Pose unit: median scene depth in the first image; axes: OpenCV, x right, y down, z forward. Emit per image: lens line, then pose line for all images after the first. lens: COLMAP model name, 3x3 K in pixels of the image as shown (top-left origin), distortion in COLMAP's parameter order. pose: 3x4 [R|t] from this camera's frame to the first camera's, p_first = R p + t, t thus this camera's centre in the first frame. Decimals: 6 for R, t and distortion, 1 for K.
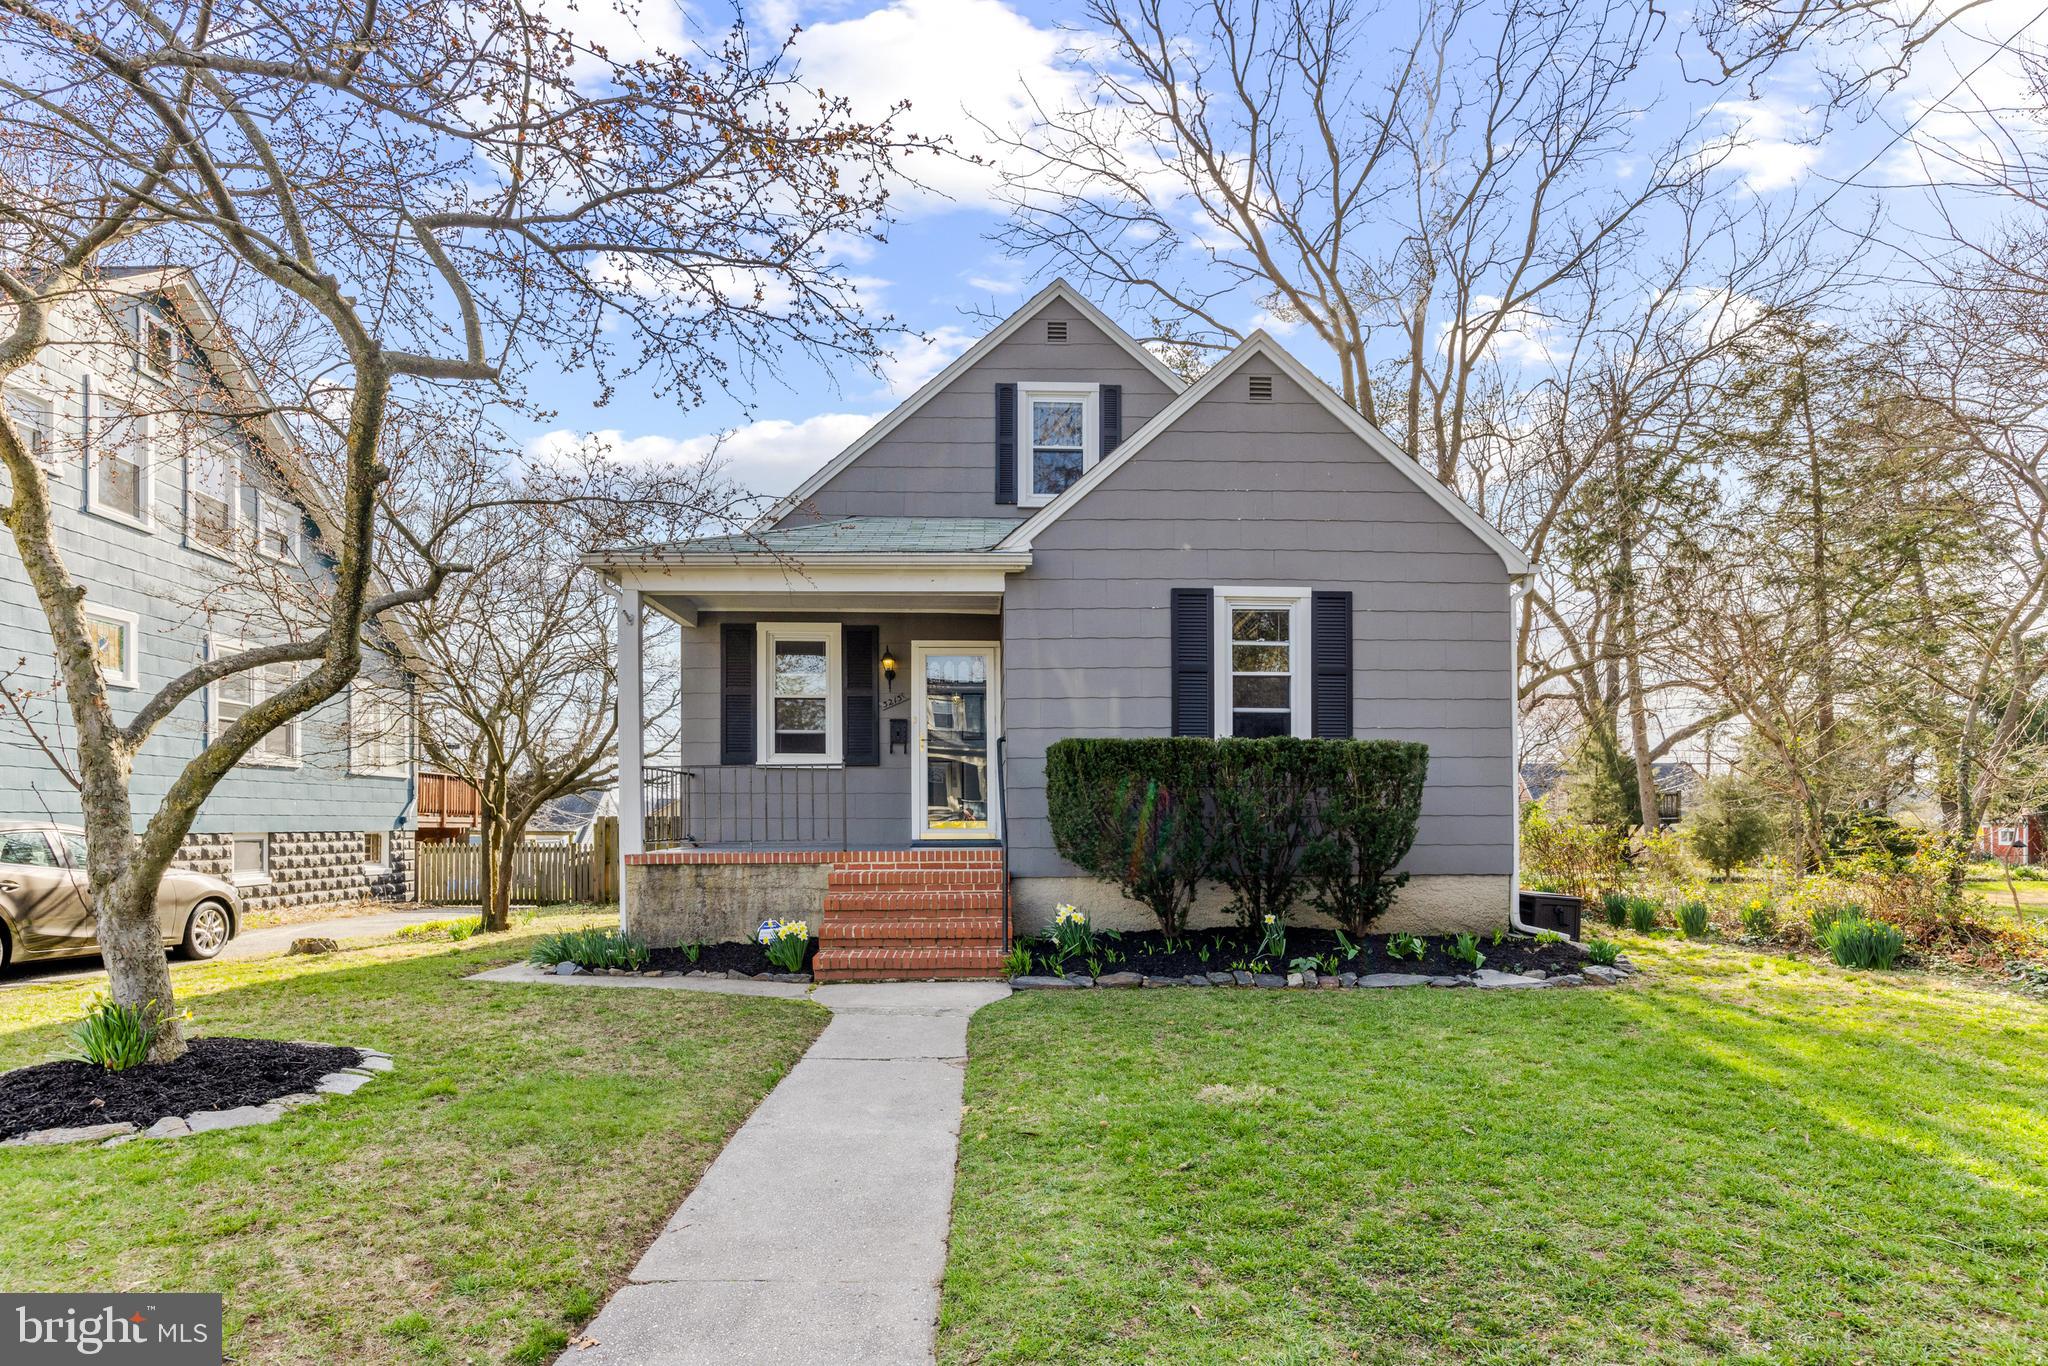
lens RADIAL K [[1053.9, 0, 1010.6], [0, 1053.9, 839.7], [0, 0, 1]] dist [-0.000027, 0.000104]
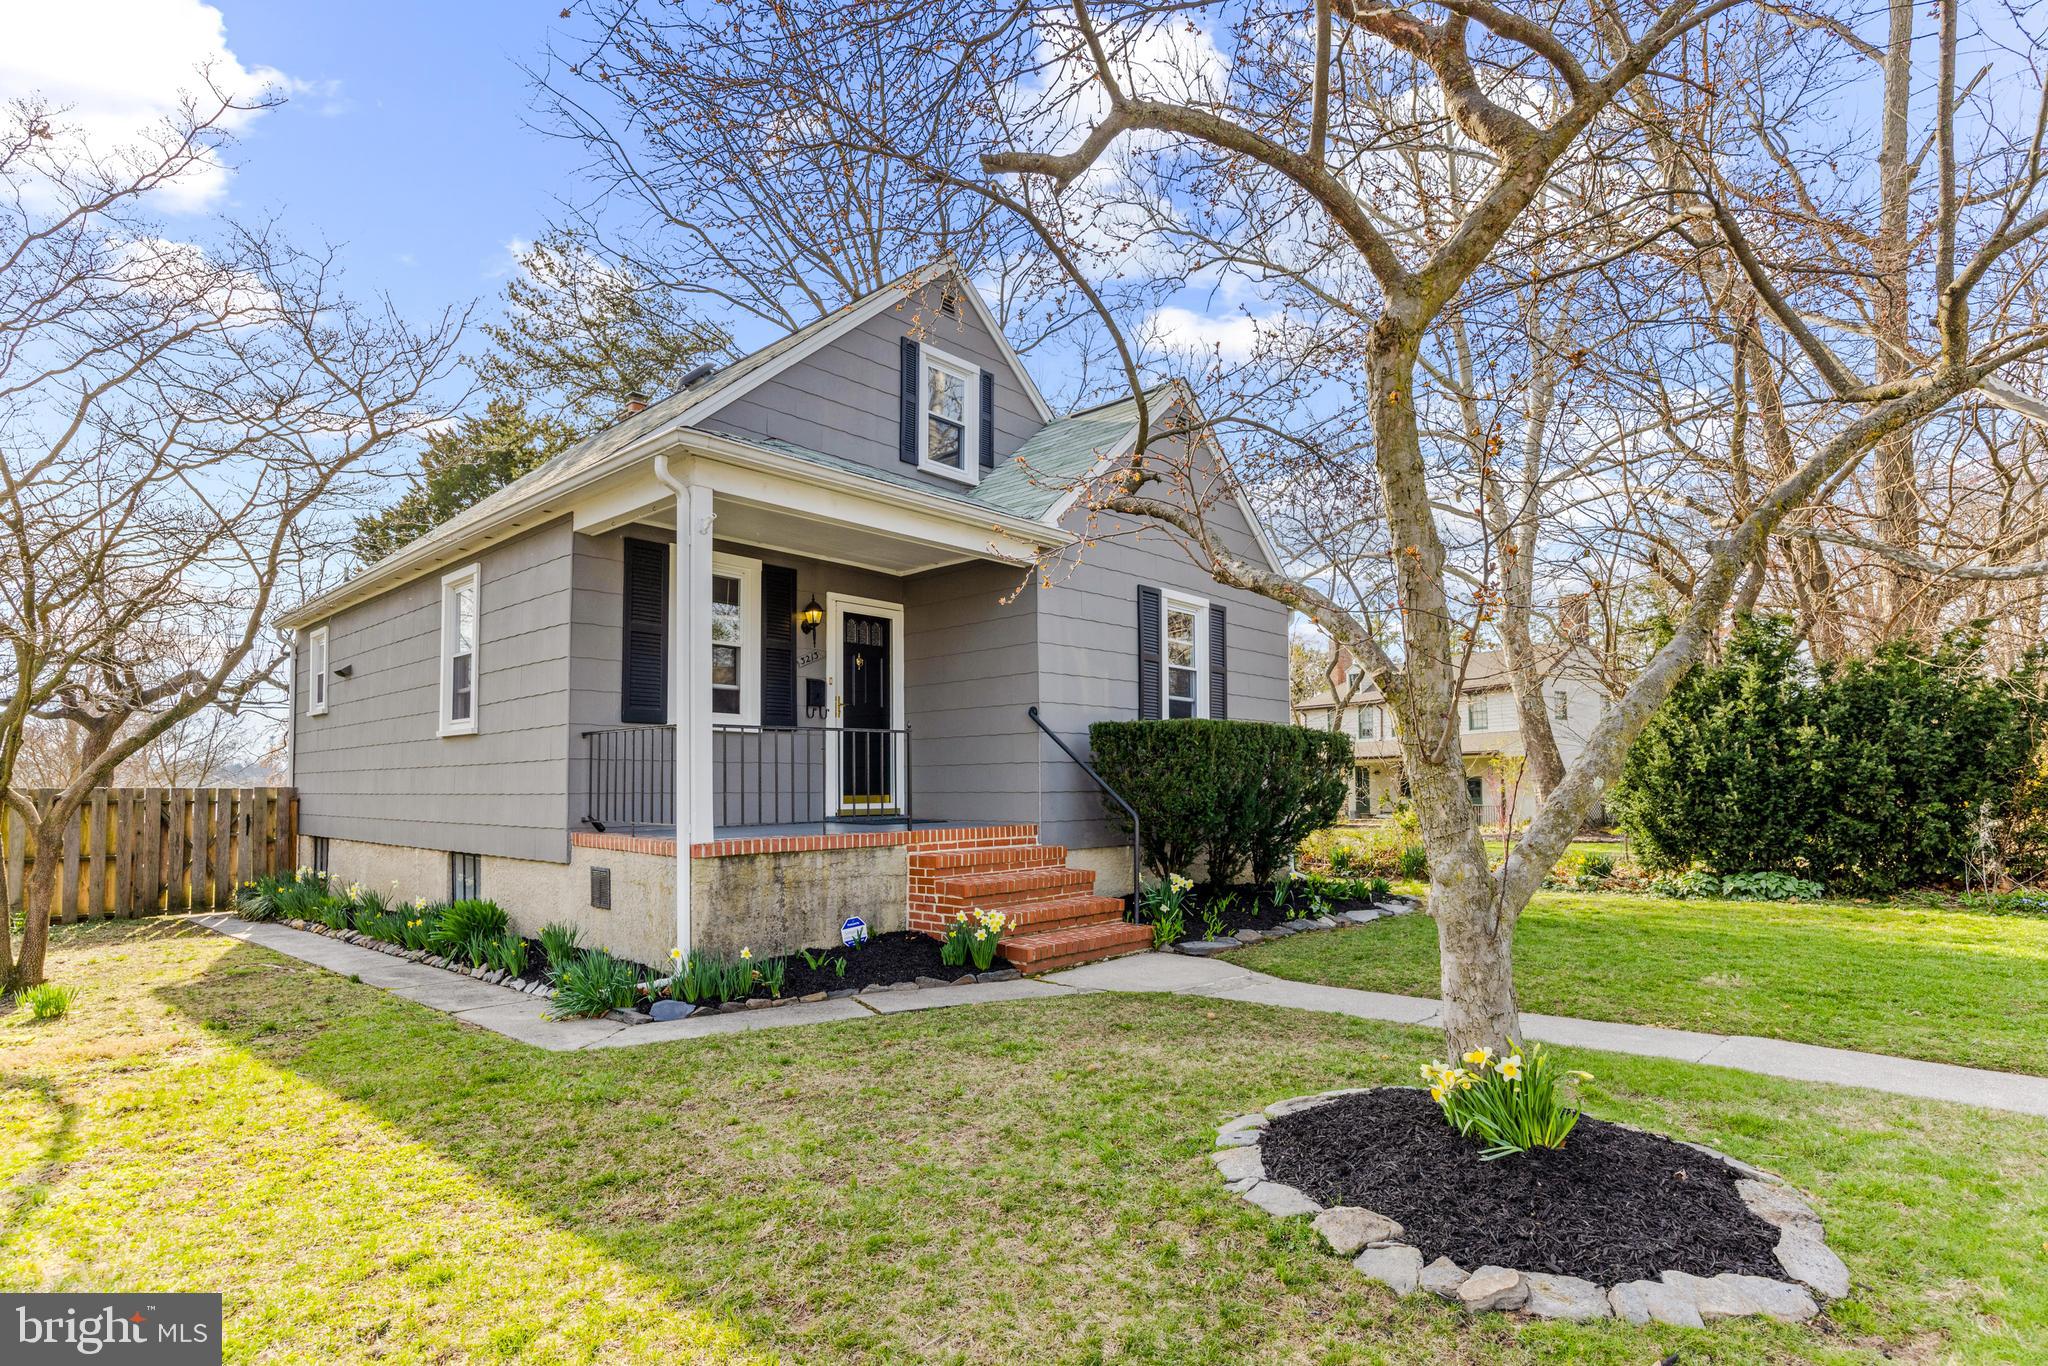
lens RADIAL K [[1053.9, 0, 1028.0], [0, 1053.9, 753.9], [0, 0, 1]] dist [-0.000027, 0.000104]
pose [[0.698661, 0.023330, 0.715073, -0.713337], [0.016699, 0.998664, -0.048898, -0.008334], [-0.715258, 0.046104, 0.697338, 0.316830]]
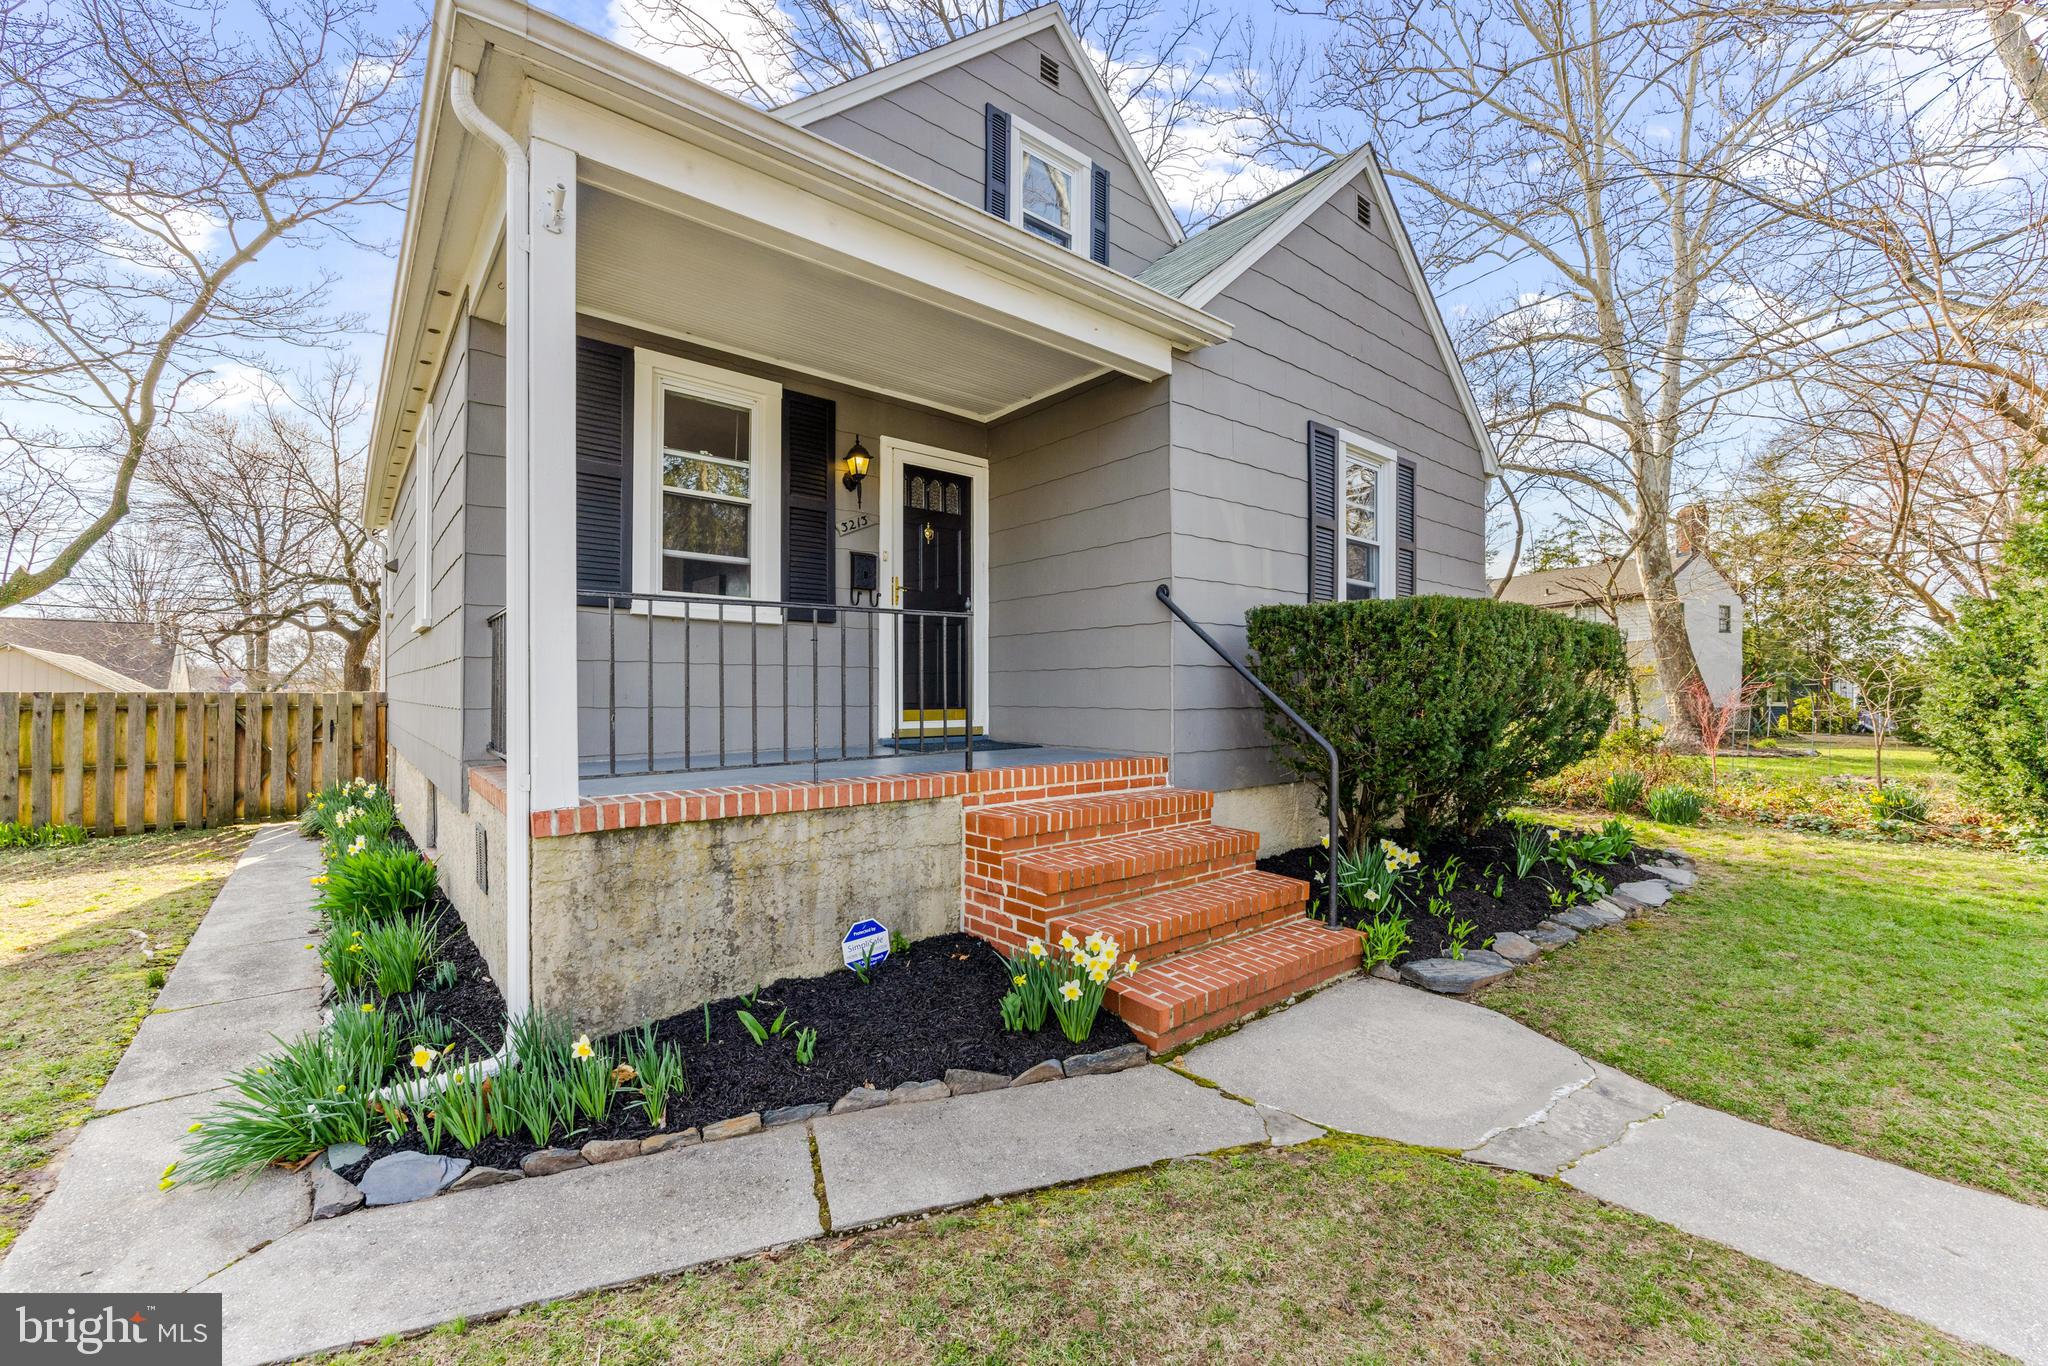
lens RADIAL K [[842.0, 0, 1024.4], [0, 842.0, 694.4], [0, 0, 1]] dist [-0.001843, 0.000174]
pose [[0.789894, 0.004226, 0.613229, -0.405220], [0.007485, 0.999835, -0.016532, -0.022099], [-0.613198, 0.017648, 0.789732, 0.629702]]
